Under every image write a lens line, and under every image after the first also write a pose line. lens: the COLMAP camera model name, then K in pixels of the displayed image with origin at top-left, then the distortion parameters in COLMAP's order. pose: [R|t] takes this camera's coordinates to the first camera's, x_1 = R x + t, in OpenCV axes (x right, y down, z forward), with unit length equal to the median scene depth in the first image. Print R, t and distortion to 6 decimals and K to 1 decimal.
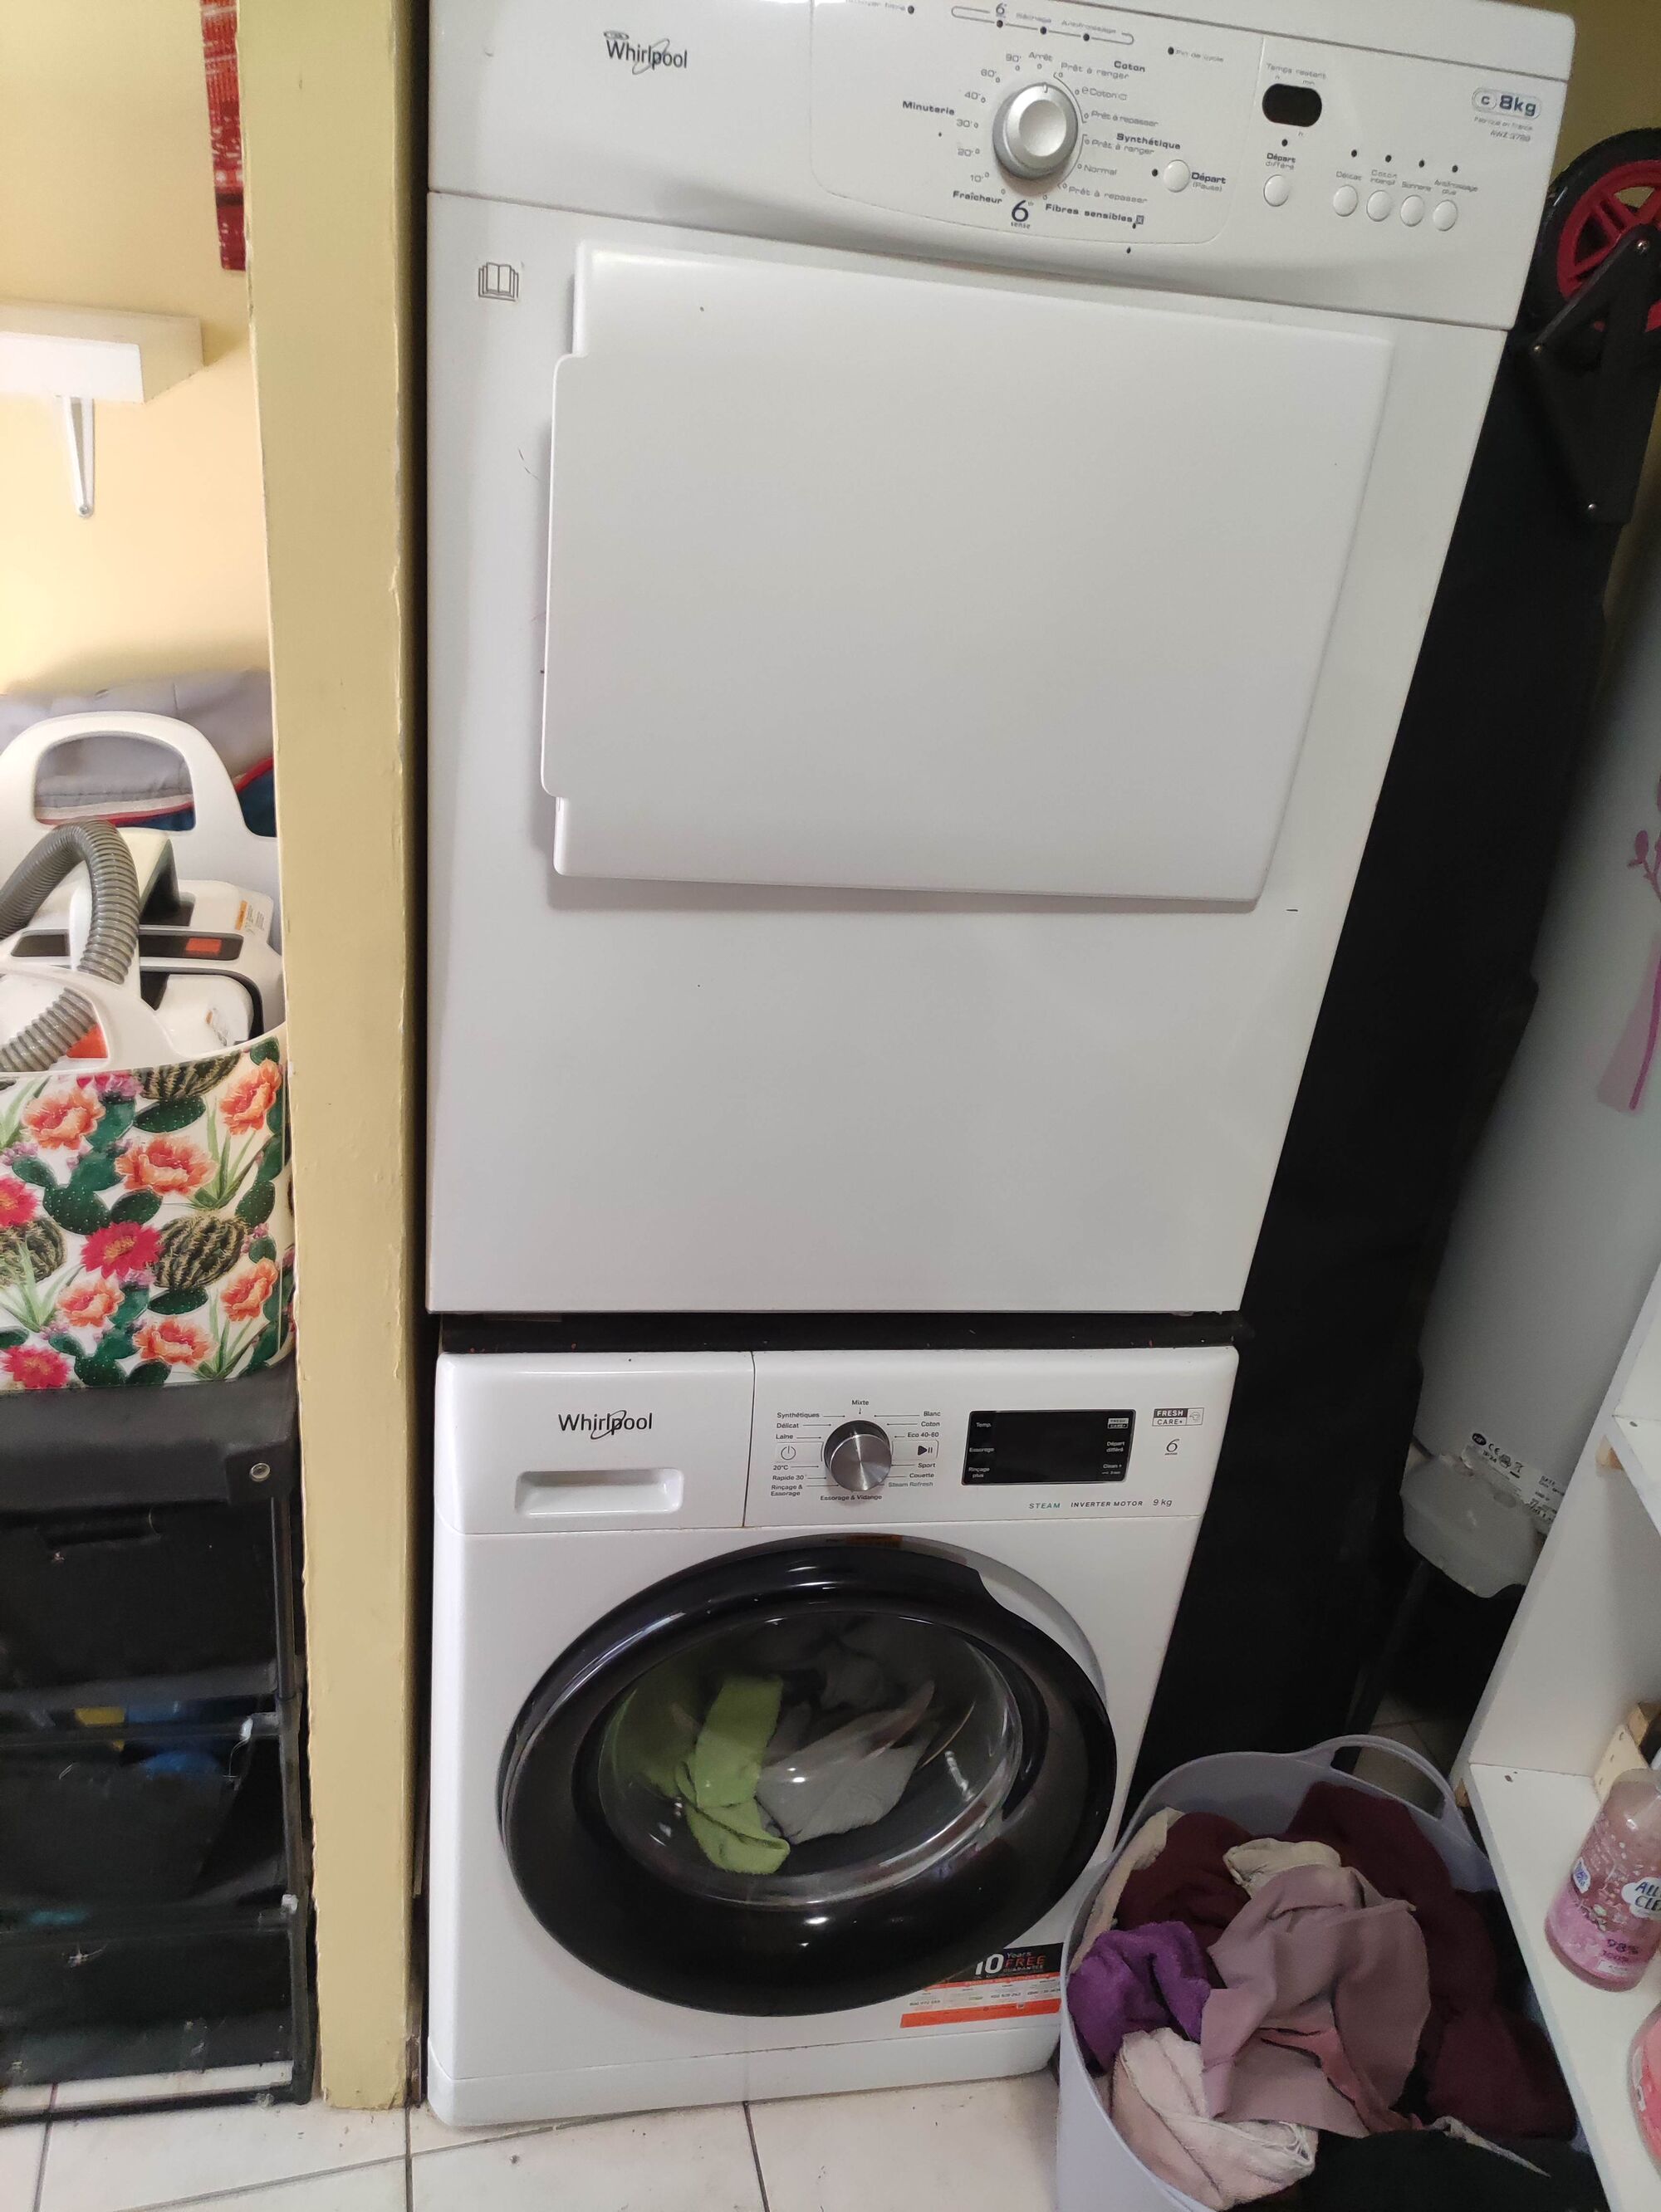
lens RADIAL K [[1608.6, 0, 807.7], [0, 1608.6, 1102.0], [0, 0, 1]] dist [0.052864, -0.046760]
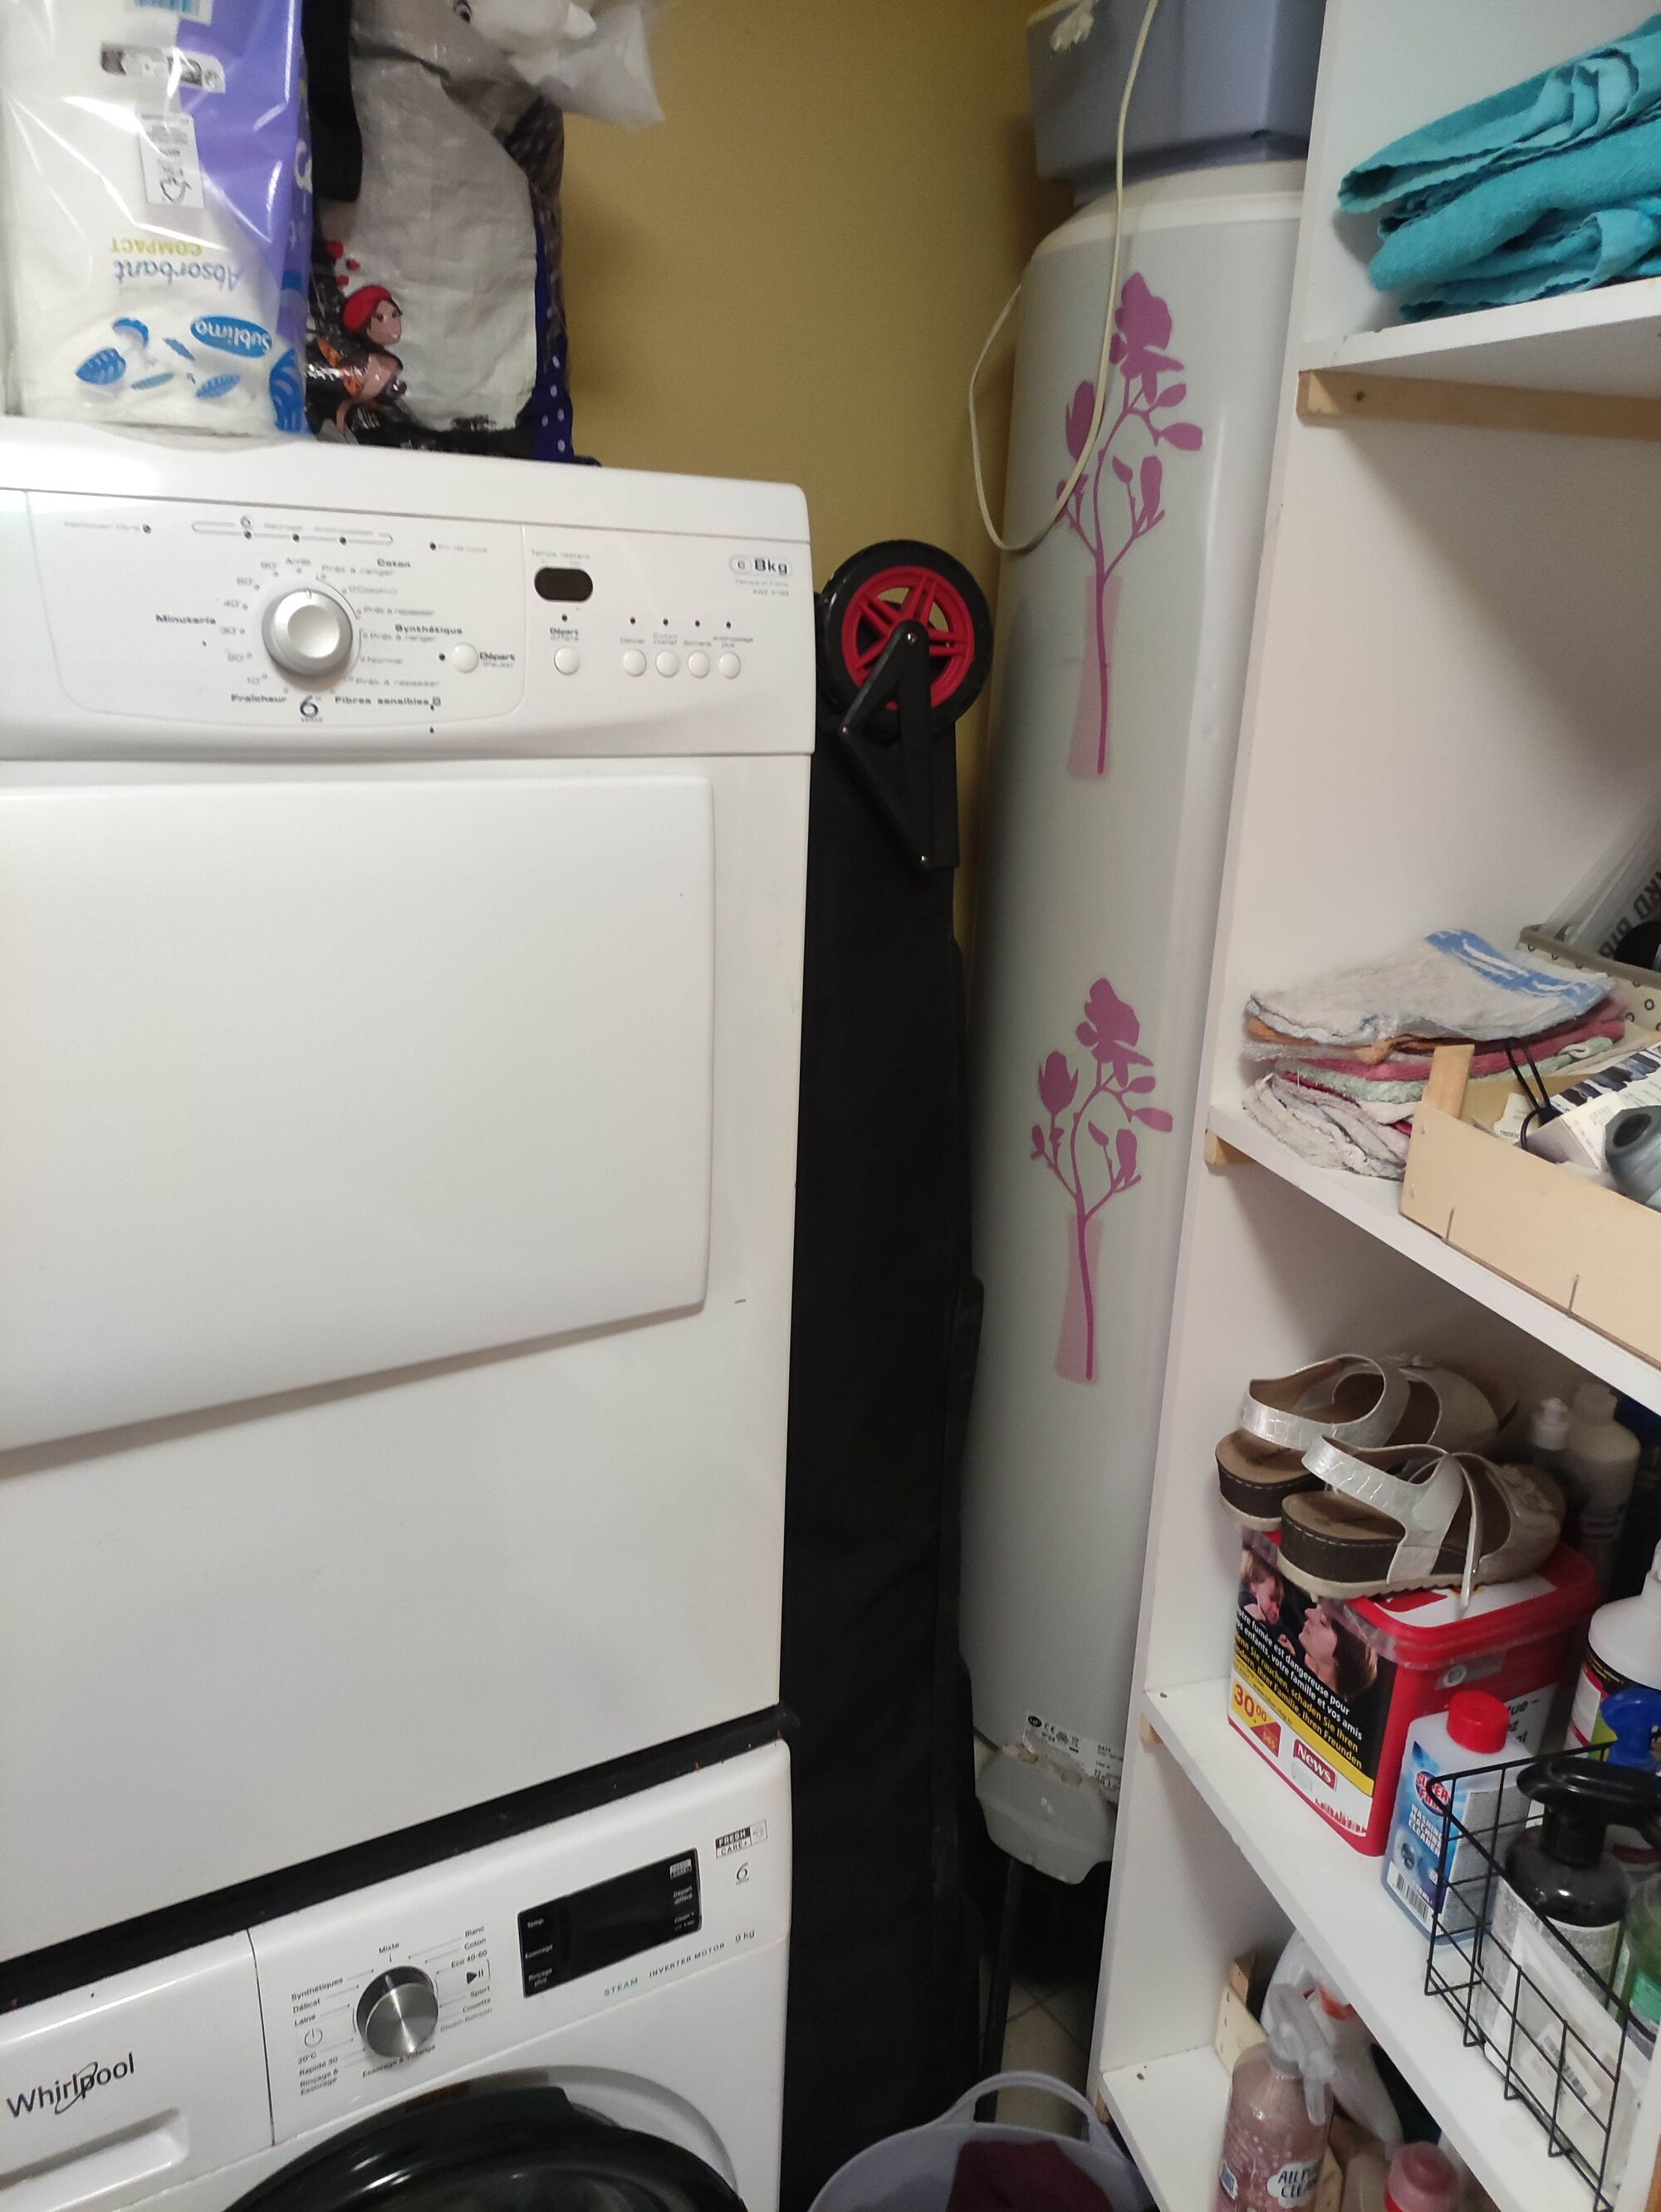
lens RADIAL K [[1610.1, 0, 795.5], [0, 1610.1, 1111.7], [0, 0, 1]] dist [0.058702, -0.048298]
pose [[0.937697, -0.171669, 0.302083, 0.051156], [0.213801, 0.970413, -0.112190, -0.106804], [-0.273886, 0.169786, 0.946657, 0.037876]]
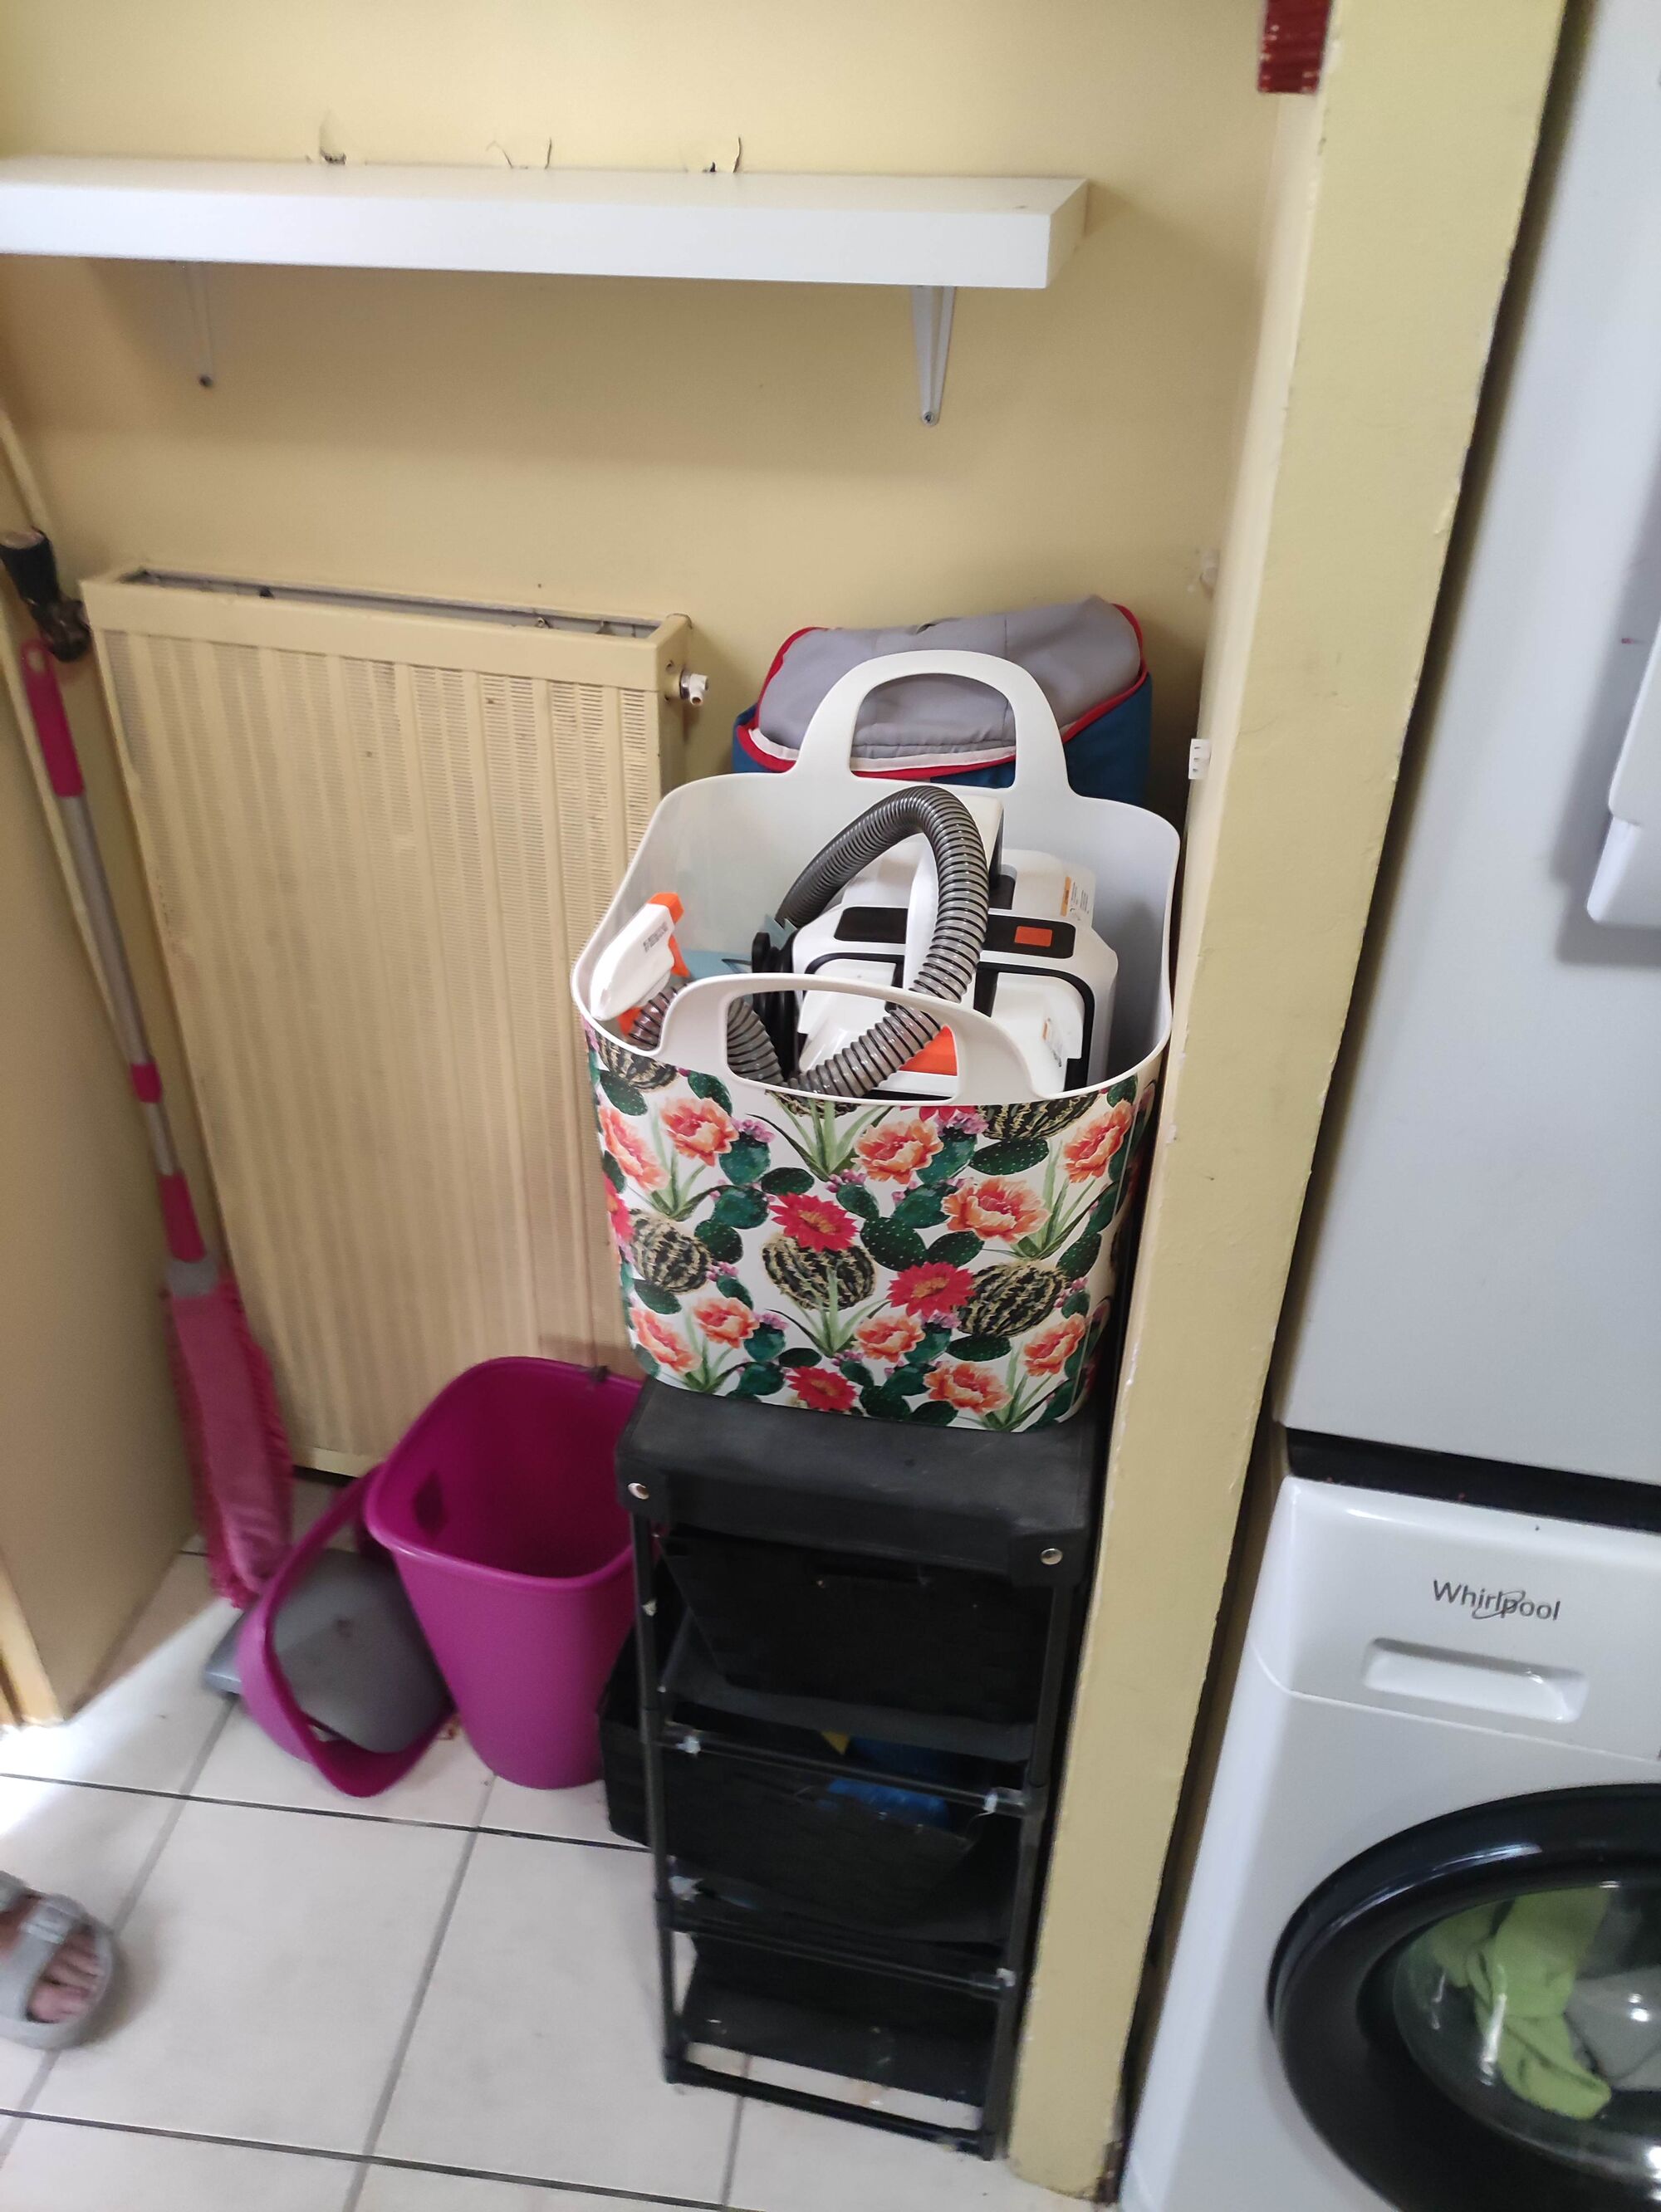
lens RADIAL K [[1610.1, 0, 795.5], [0, 1610.1, 1111.7], [0, 0, 1]] dist [0.058702, -0.048298]
pose [[0.922123, 0.116539, -0.368928, -0.174336], [-0.087029, 0.991598, 0.095706, -0.080979], [0.376982, -0.056145, 0.924517, 0.160482]]
